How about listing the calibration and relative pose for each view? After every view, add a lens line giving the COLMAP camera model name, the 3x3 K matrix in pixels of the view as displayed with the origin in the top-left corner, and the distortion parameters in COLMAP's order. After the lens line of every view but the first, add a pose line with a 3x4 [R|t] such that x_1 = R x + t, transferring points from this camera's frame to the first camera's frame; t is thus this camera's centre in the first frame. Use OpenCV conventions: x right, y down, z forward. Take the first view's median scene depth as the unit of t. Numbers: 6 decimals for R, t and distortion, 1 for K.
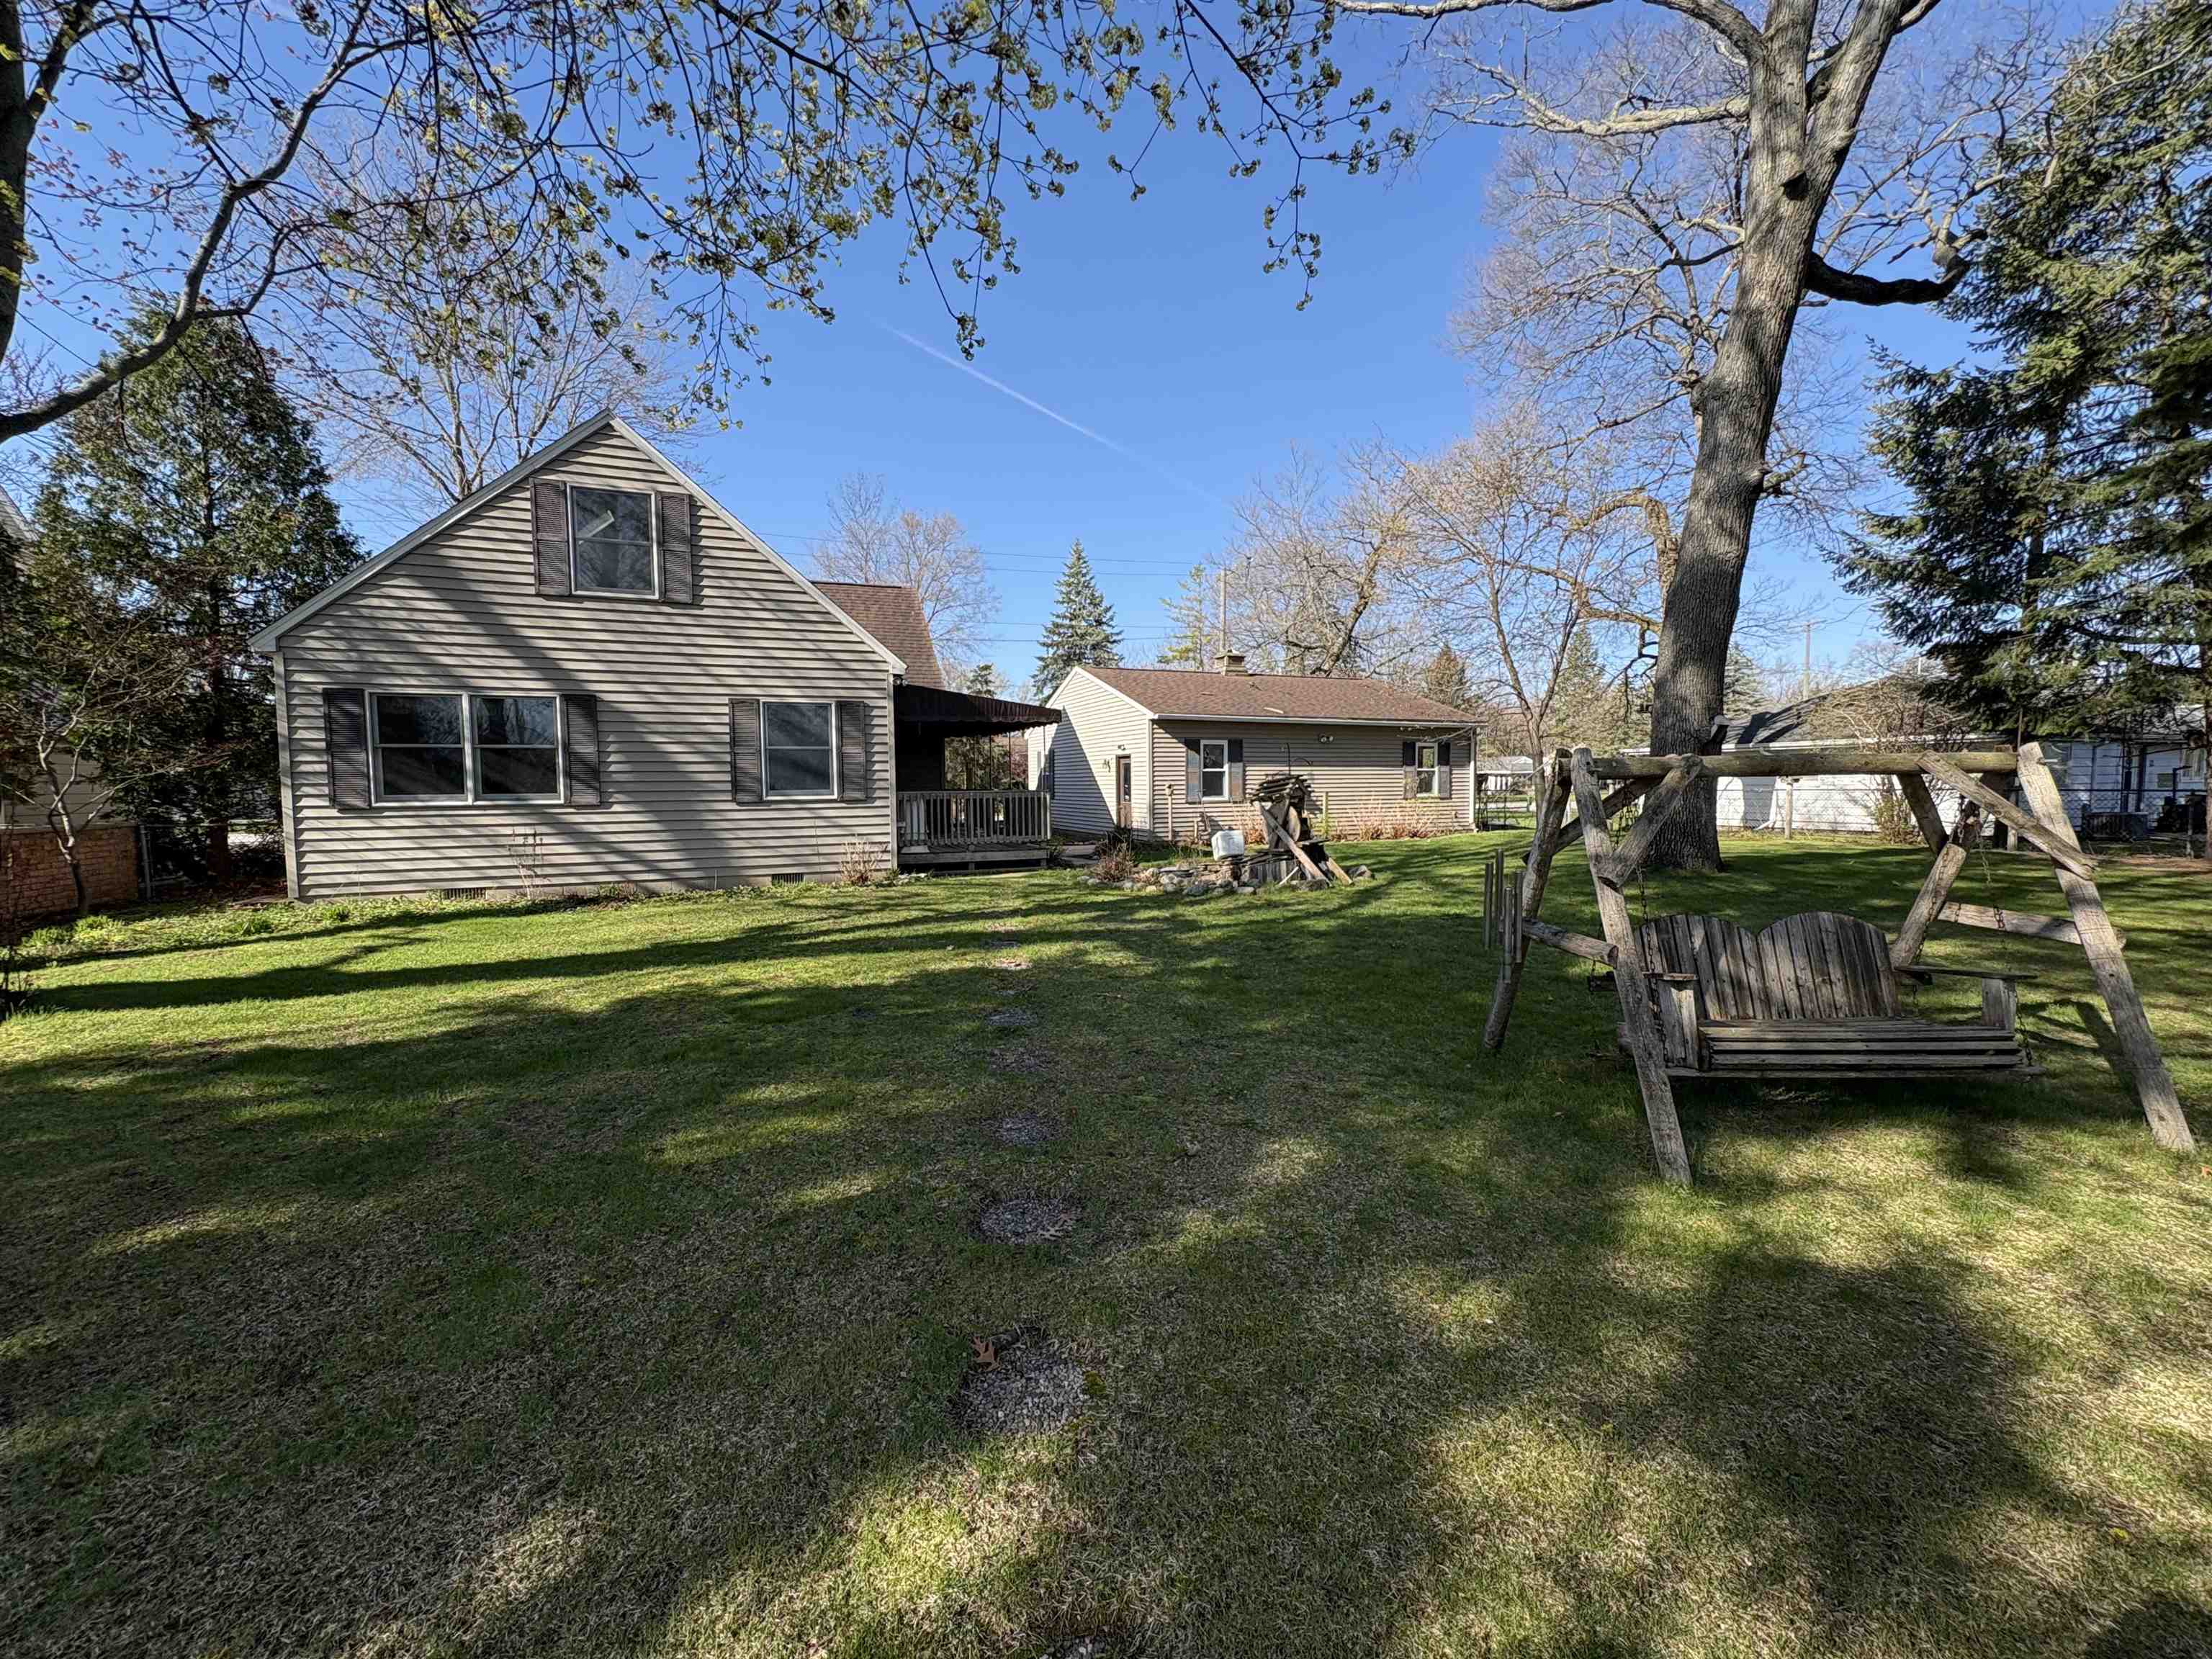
lens RADIAL K [[880.2, 0, 1107.2], [0, 880.2, 832.5], [0, 0, 1]] dist [-0.001449, 0.000175]
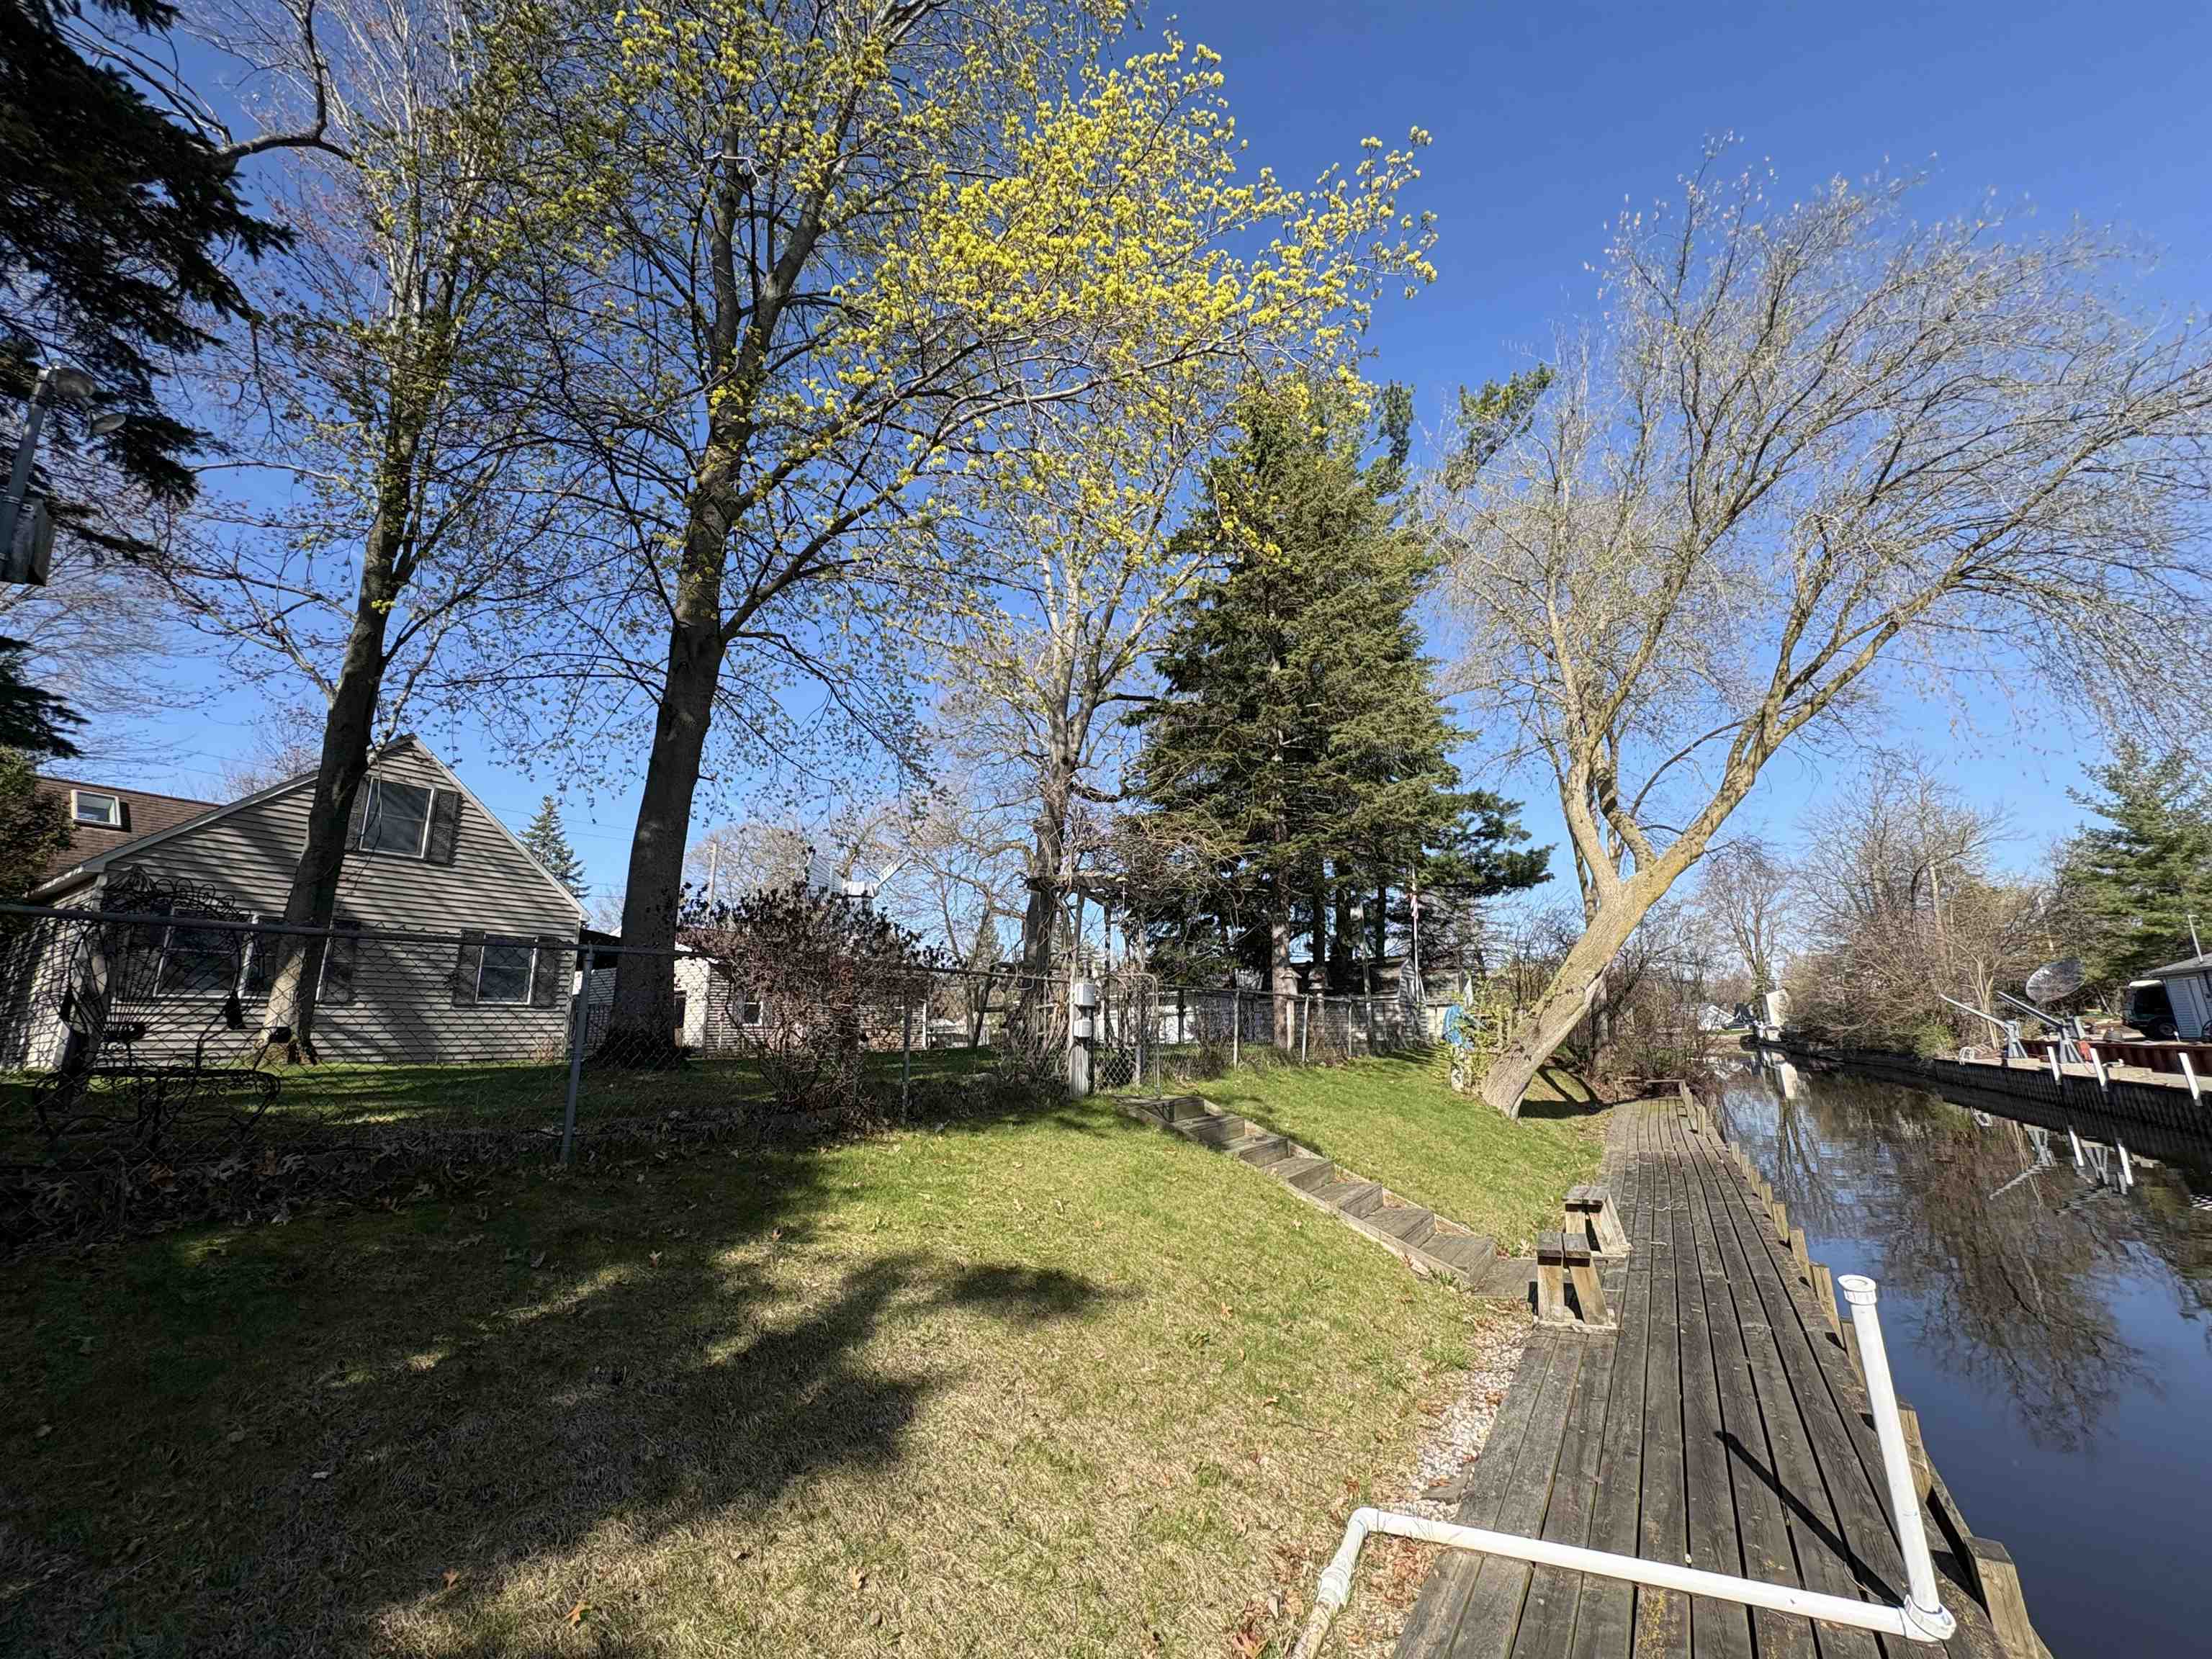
lens RADIAL K [[880.2, 0, 1108.8], [0, 880.2, 833.8], [0, 0, 1]] dist [-0.001449, 0.000175]
pose [[0.809504, 0.123933, 0.573884, -0.440653], [0.052590, 0.958231, -0.281117, 0.162641], [-0.584754, 0.257746, 0.769175, -0.786977]]
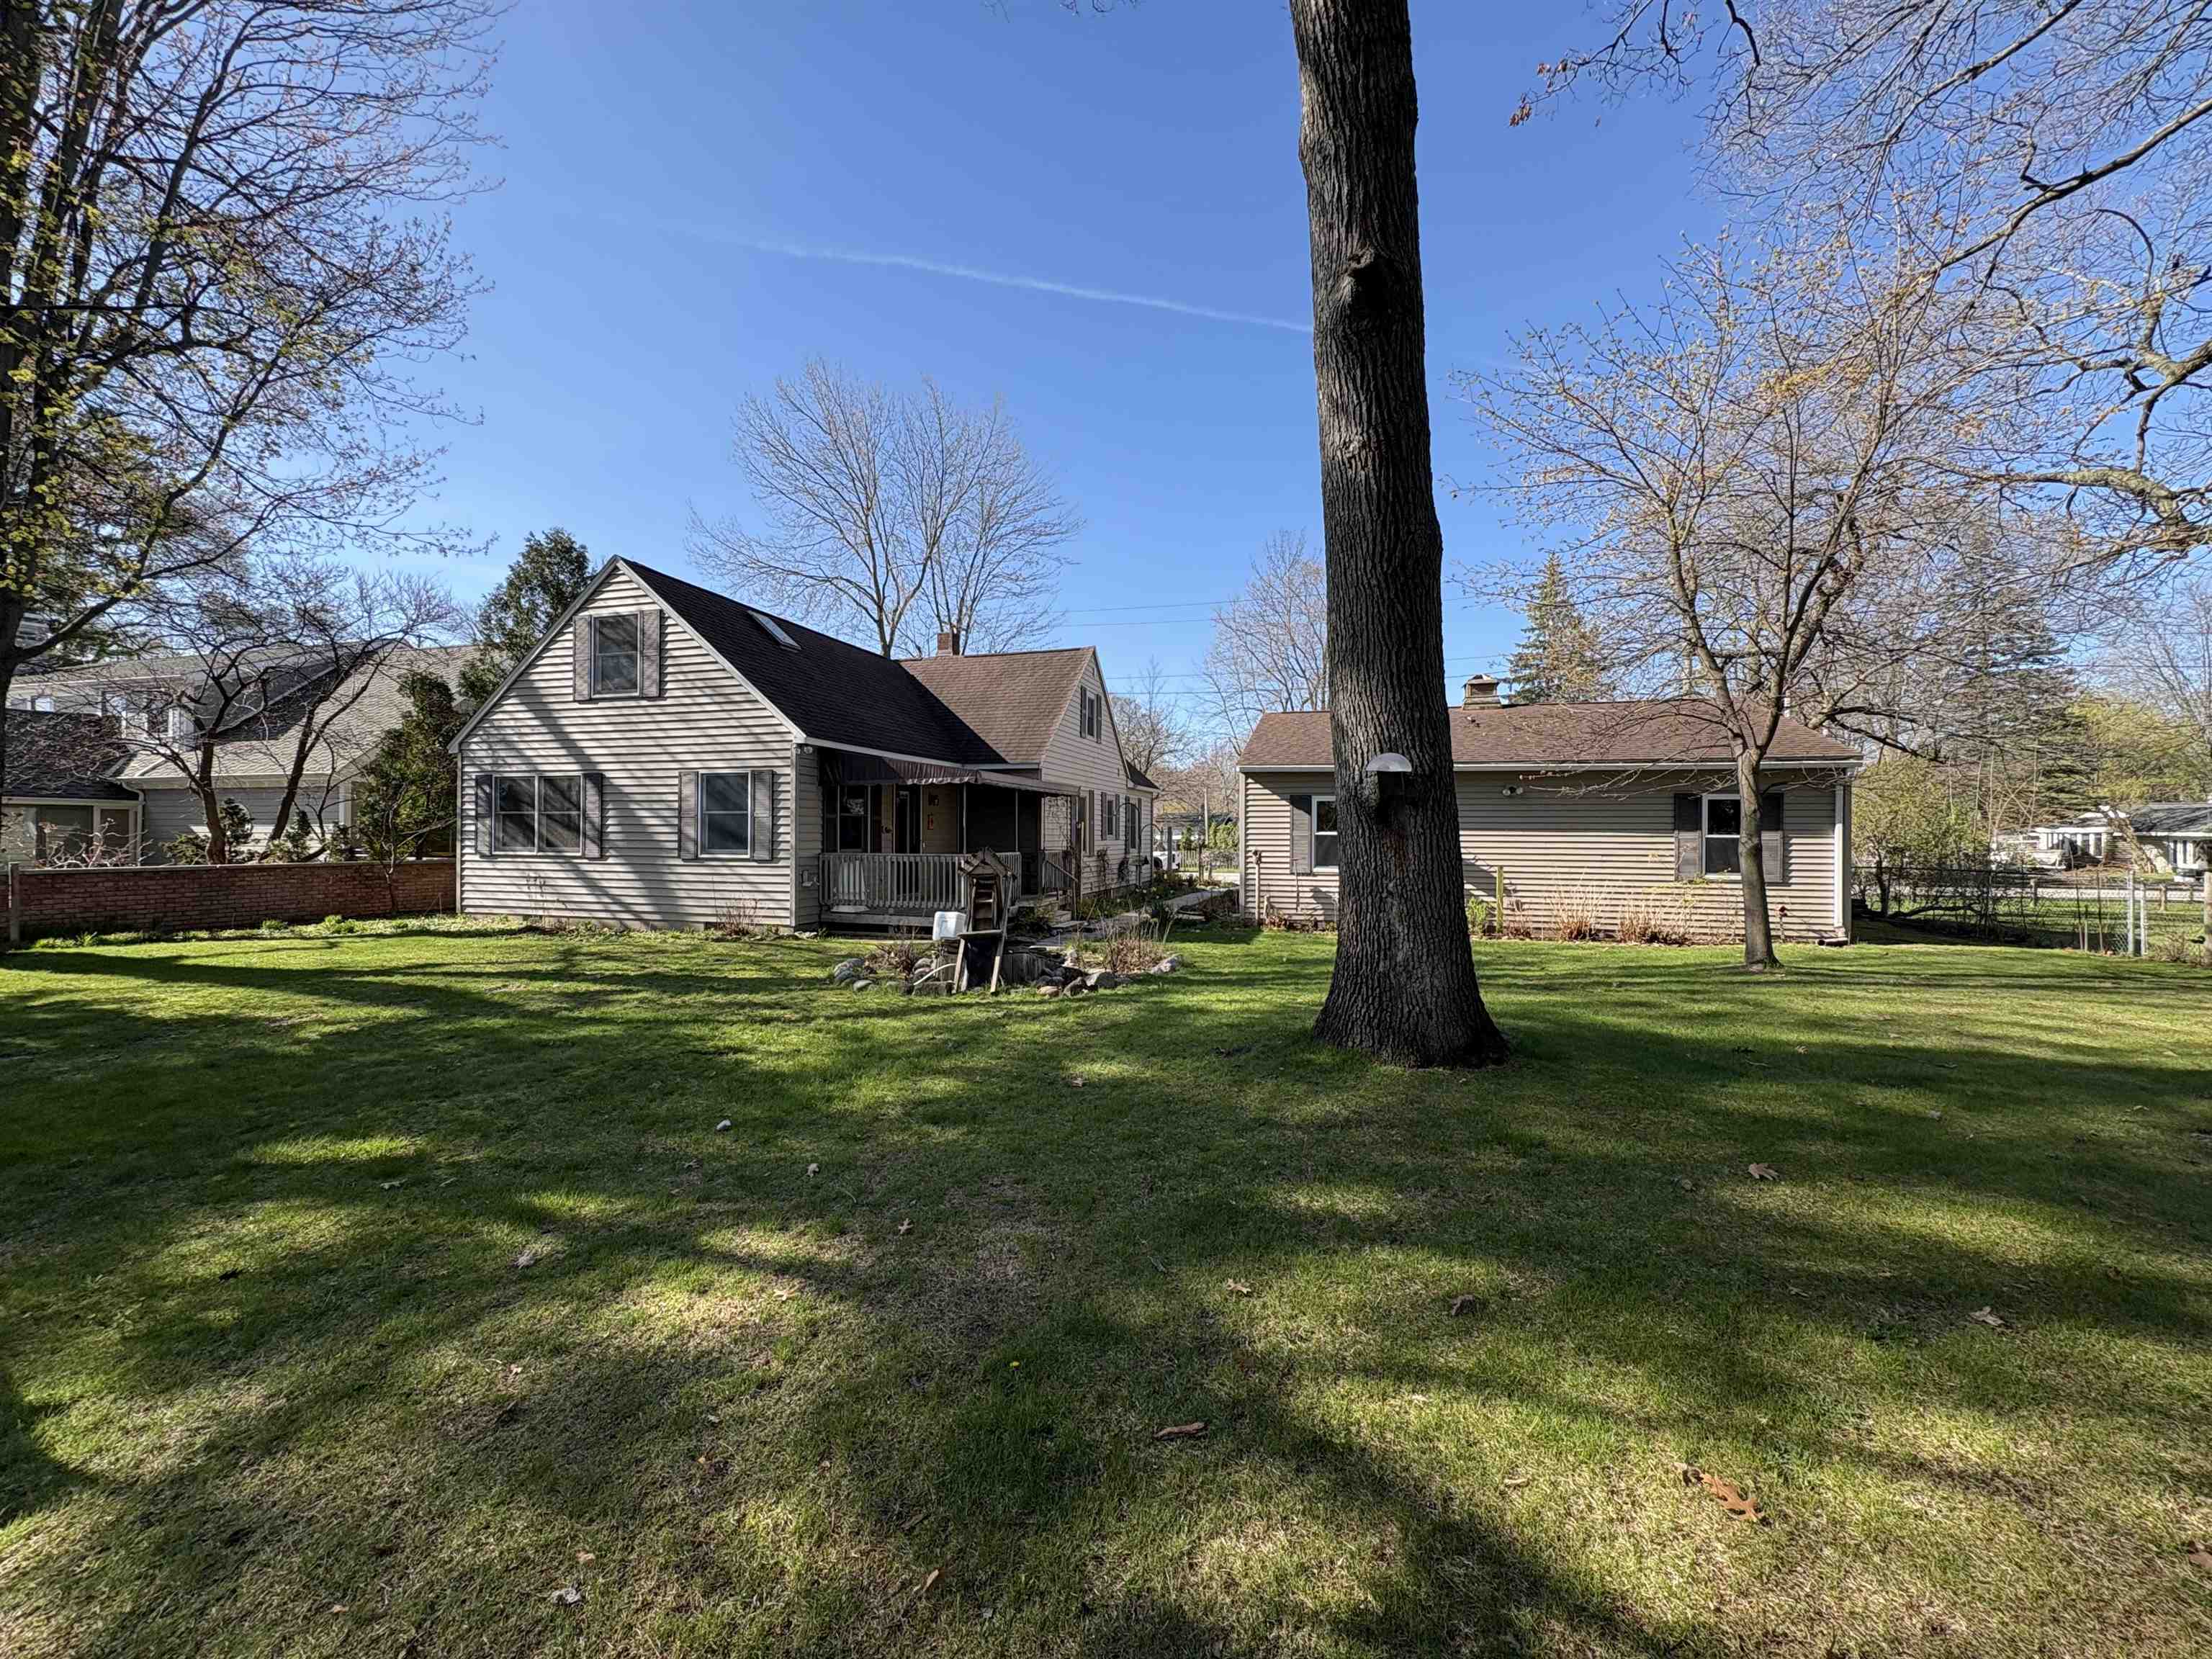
lens RADIAL K [[880.2, 0, 1105.1], [0, 880.2, 825.4], [0, 0, 1]] dist [-0.001449, 0.000175]
pose [[0.777018, 0.009022, -0.629414, 0.816119], [-0.050006, 0.997622, -0.047433, -0.054633], [0.627489, 0.068331, 0.775621, 0.463159]]
